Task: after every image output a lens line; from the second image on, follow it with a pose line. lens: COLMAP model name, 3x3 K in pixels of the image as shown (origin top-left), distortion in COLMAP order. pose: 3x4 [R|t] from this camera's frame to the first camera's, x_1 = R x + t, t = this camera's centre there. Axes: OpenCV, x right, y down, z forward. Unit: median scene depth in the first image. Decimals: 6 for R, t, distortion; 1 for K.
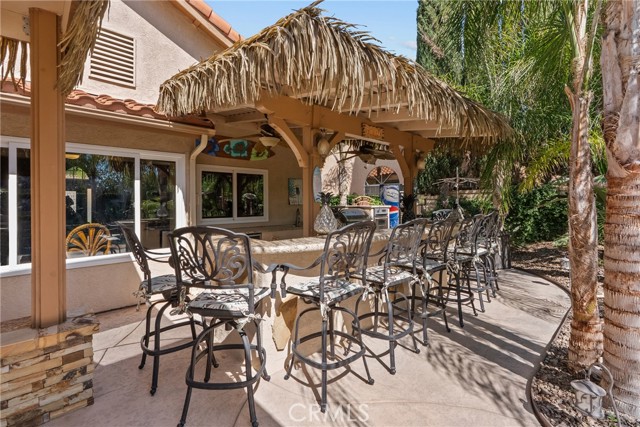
lens RADIAL K [[290.9, 0, 325.1], [0, 290.9, 208.8], [0, 0, 1]] dist [-0.001493, -0.000098]
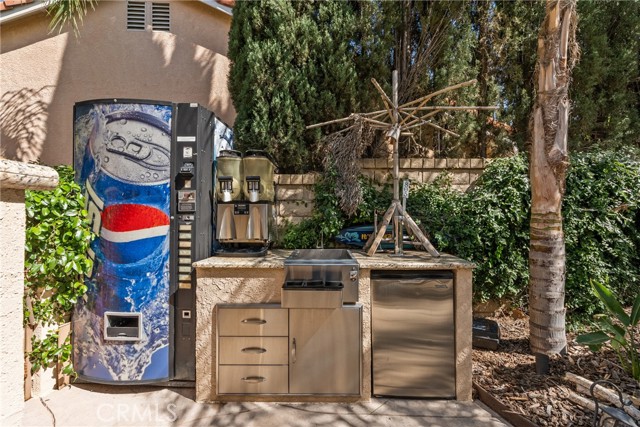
lens RADIAL K [[289.3, 0, 327.0], [0, 289.3, 212.3], [0, 0, 1]] dist [-0.004662, -0.000236]
pose [[0.736343, 0.013927, 0.676465, 0.415608], [0.007716, 0.999550, -0.028979, 0.007237], [-0.676565, 0.026558, 0.735904, 1.642752]]
